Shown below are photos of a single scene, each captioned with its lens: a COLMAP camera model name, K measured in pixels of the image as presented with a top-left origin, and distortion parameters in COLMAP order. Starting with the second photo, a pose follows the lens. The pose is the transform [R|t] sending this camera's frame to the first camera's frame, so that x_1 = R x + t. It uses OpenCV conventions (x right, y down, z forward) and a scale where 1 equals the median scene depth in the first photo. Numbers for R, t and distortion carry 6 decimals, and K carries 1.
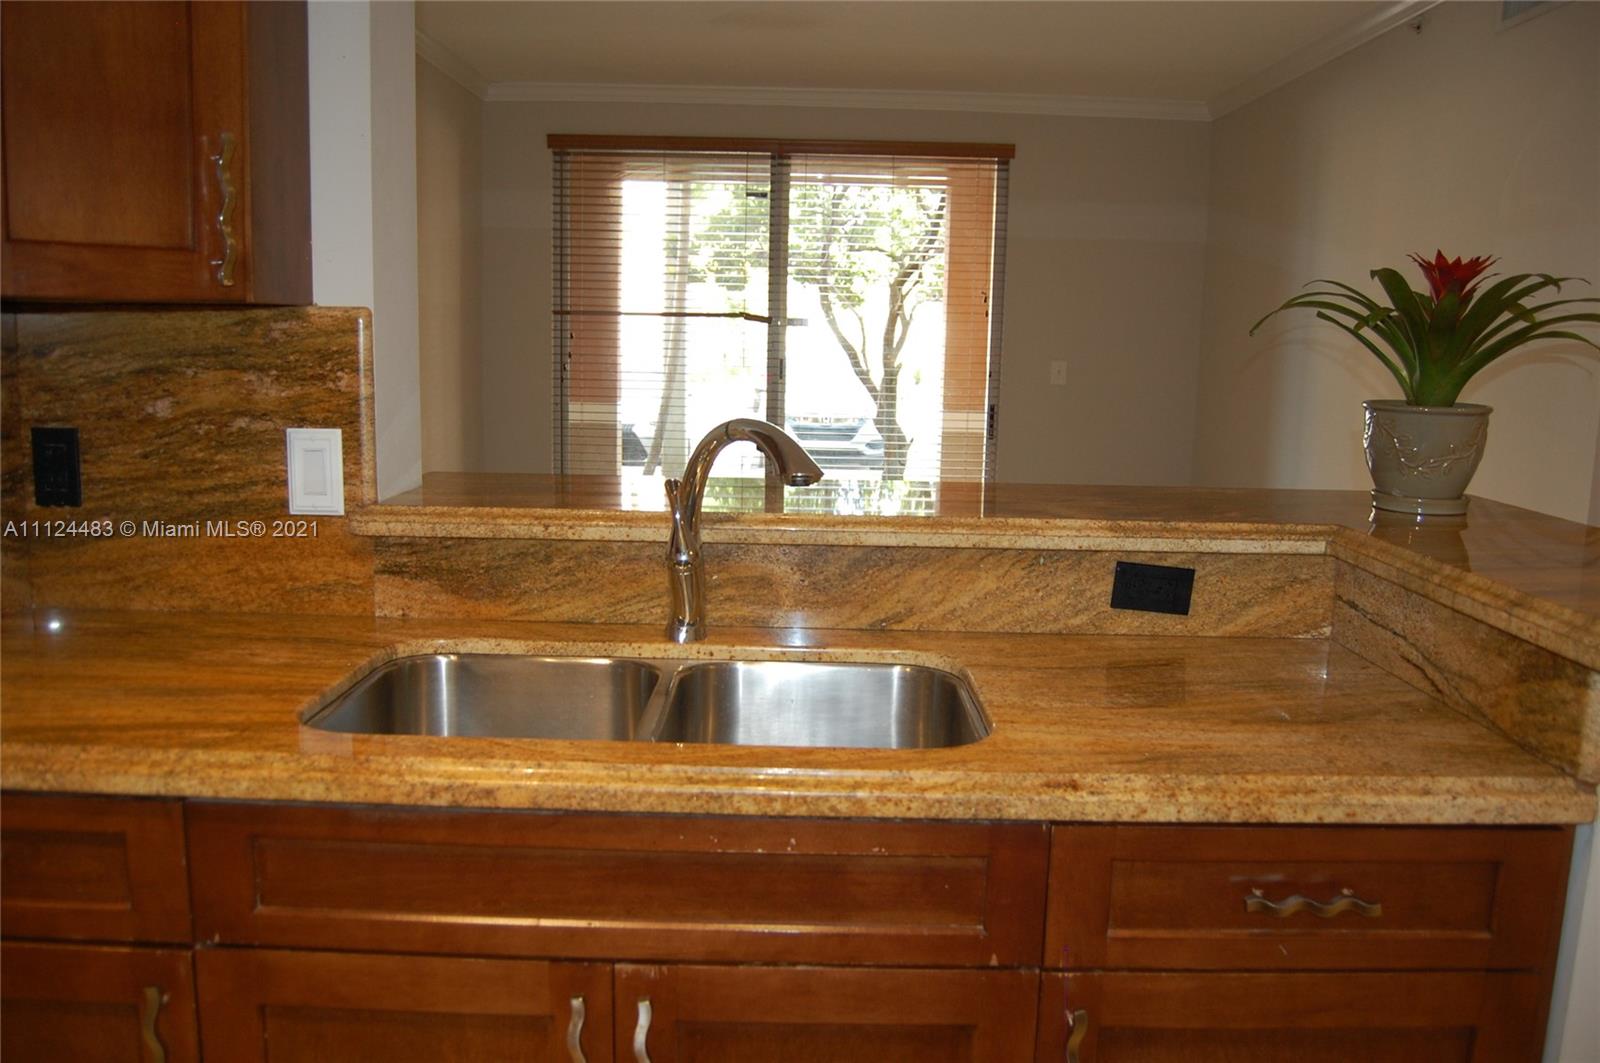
lens RADIAL K [[1249.3, 0, 803.0], [0, 1249.3, 524.9], [0, 0, 1]] dist [-0.080504, 0.010753]
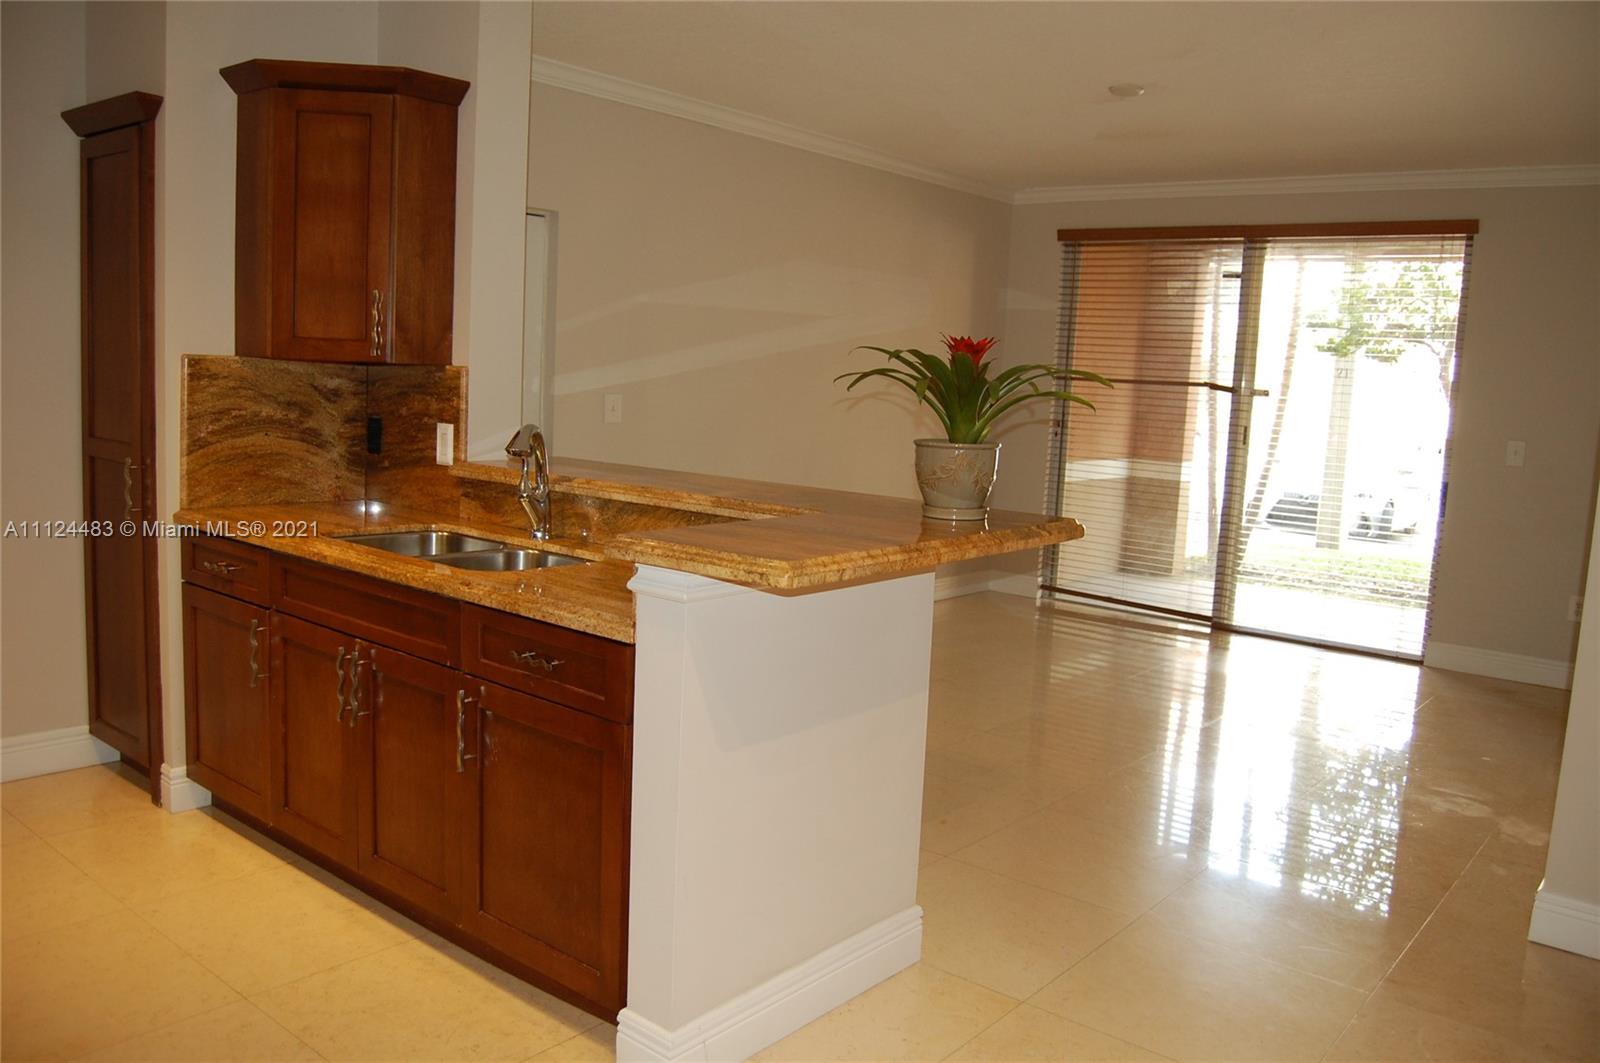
lens RADIAL K [[1249.3, 0, 793.5], [0, 1249.3, 528.1], [0, 0, 1]] dist [-0.080504, 0.010753]
pose [[0.765300, 0.094228, -0.636740, 1.395085], [-0.126387, 0.991968, -0.005109, 0.033271], [0.631144, 0.084386, 0.771062, -0.232100]]
